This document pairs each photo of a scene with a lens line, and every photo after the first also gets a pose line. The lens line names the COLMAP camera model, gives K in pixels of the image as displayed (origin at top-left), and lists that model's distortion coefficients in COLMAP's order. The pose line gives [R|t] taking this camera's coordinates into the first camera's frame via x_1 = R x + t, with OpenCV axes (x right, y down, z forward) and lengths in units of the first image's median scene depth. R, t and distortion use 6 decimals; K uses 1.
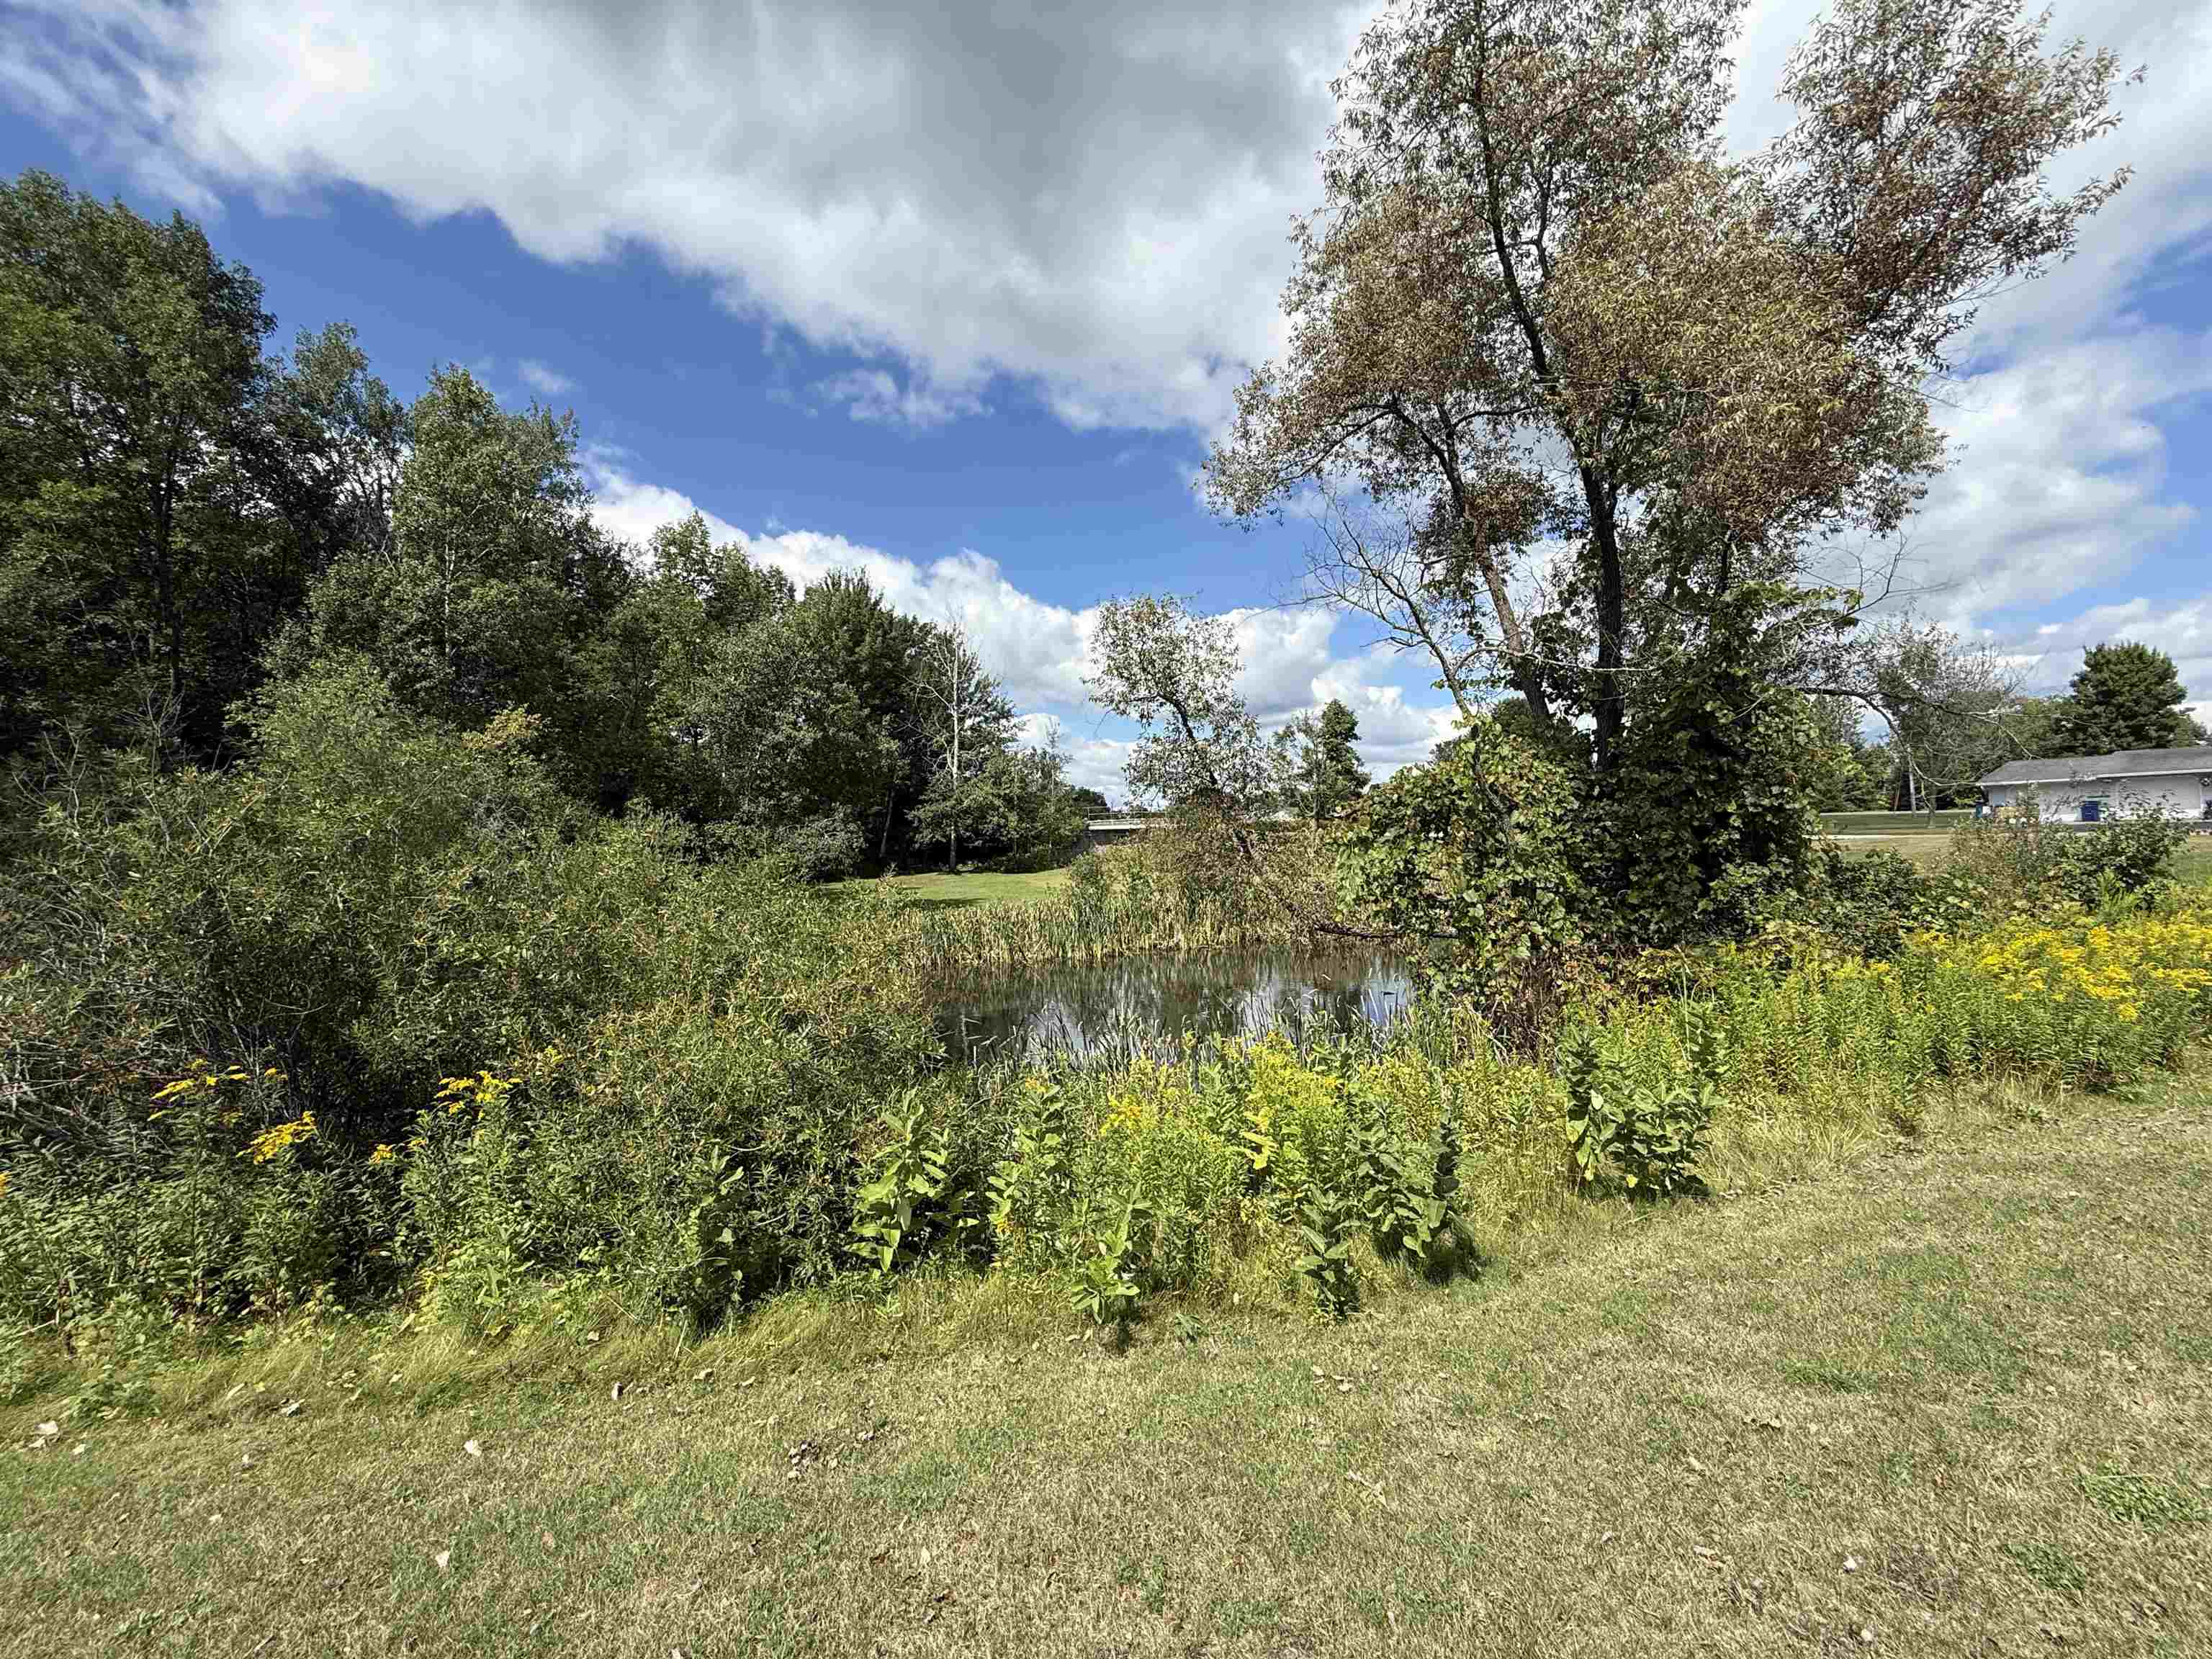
lens RADIAL K [[884.4, 0, 1106.0], [0, 884.4, 829.5], [0, 0, 1]] dist [-0.000555, -0.000041]
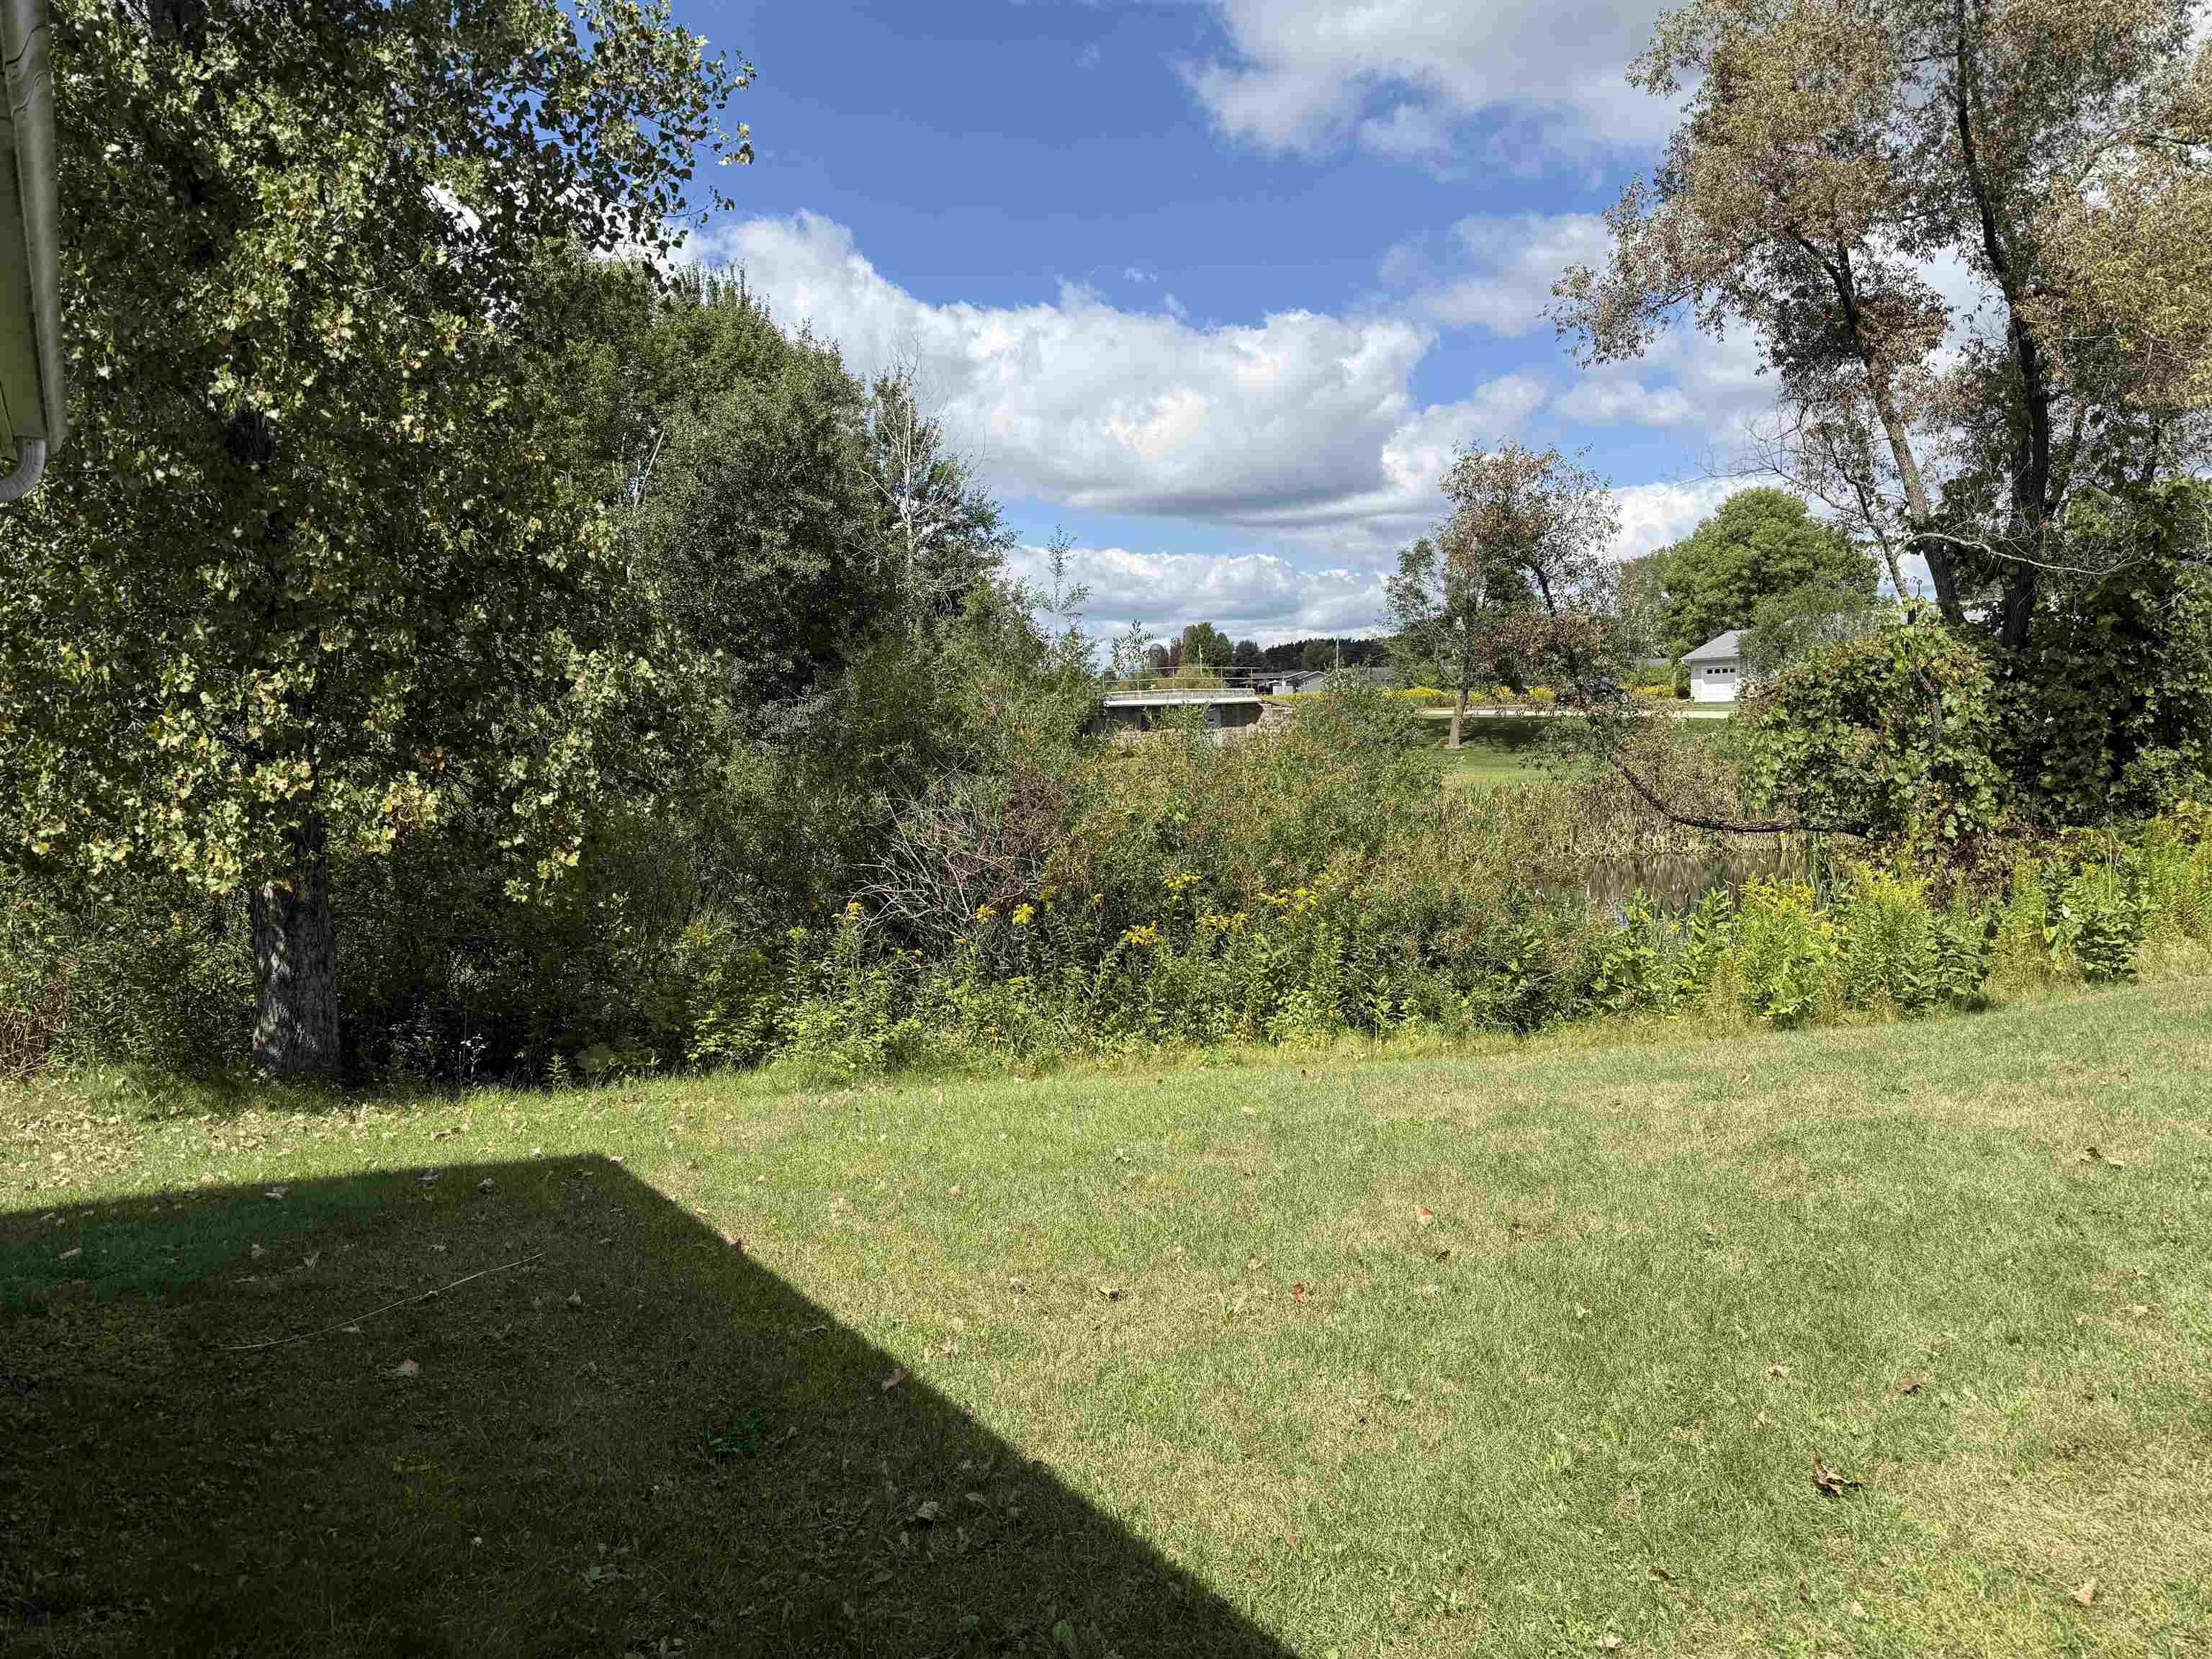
lens RADIAL K [[1570.2, 0, 1106.0], [0, 1570.2, 829.5], [0, 0, 1]] dist [0.068532, -0.090828]
pose [[0.997767, -0.000497, 0.066789, -0.580885], [-0.004818, 0.996832, 0.079391, -0.005907], [-0.066617, -0.079536, 0.994604, -0.713503]]
